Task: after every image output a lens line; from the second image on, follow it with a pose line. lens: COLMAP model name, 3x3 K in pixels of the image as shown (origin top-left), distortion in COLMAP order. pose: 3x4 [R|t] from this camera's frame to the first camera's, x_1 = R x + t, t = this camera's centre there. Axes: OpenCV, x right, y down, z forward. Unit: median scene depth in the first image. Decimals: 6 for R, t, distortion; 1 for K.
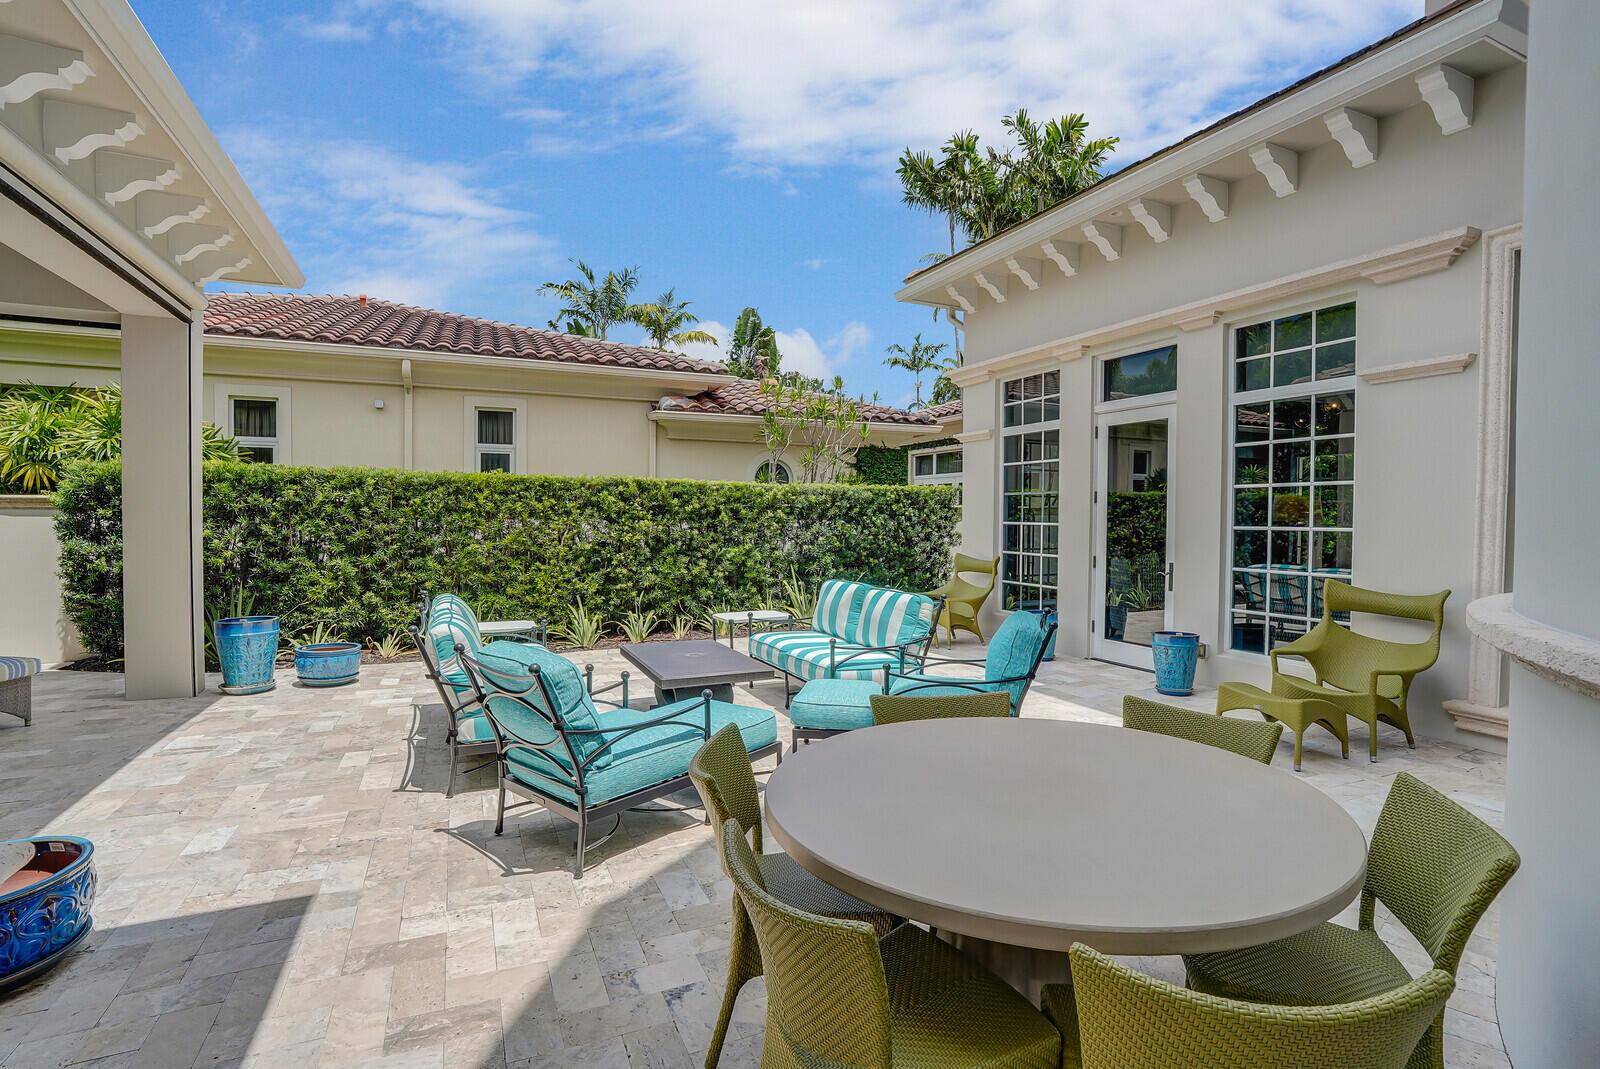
lens RADIAL K [[760.4, 0, 800.0], [0, 760.4, 534.5], [0, 0, 1]] dist [-0.047408, 0.018529]
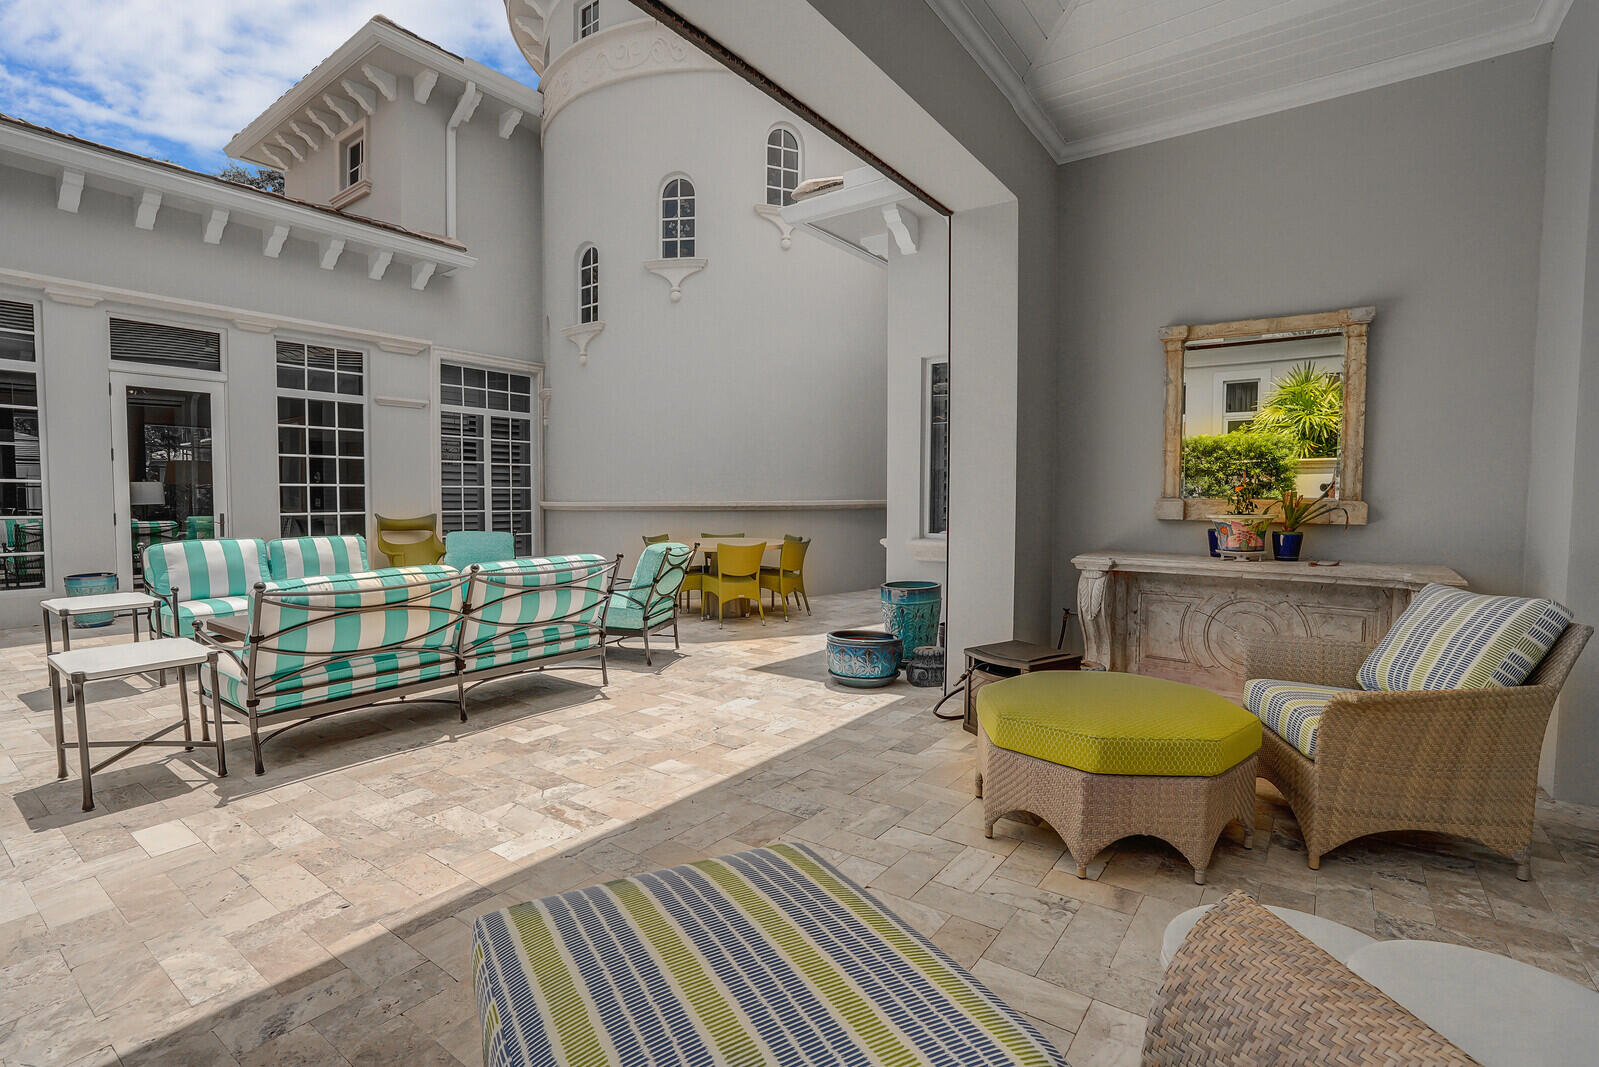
lens RADIAL K [[759.9, 0, 799.5], [0, 759.9, 533.5], [0, 0, 1]] dist [-0.047408, 0.018529]
pose [[-0.498482, -0.048029, 0.865569, -1.491544], [0.015301, 0.997821, 0.064179, 0.010805], [-0.866765, 0.045236, -0.496661, 1.153254]]
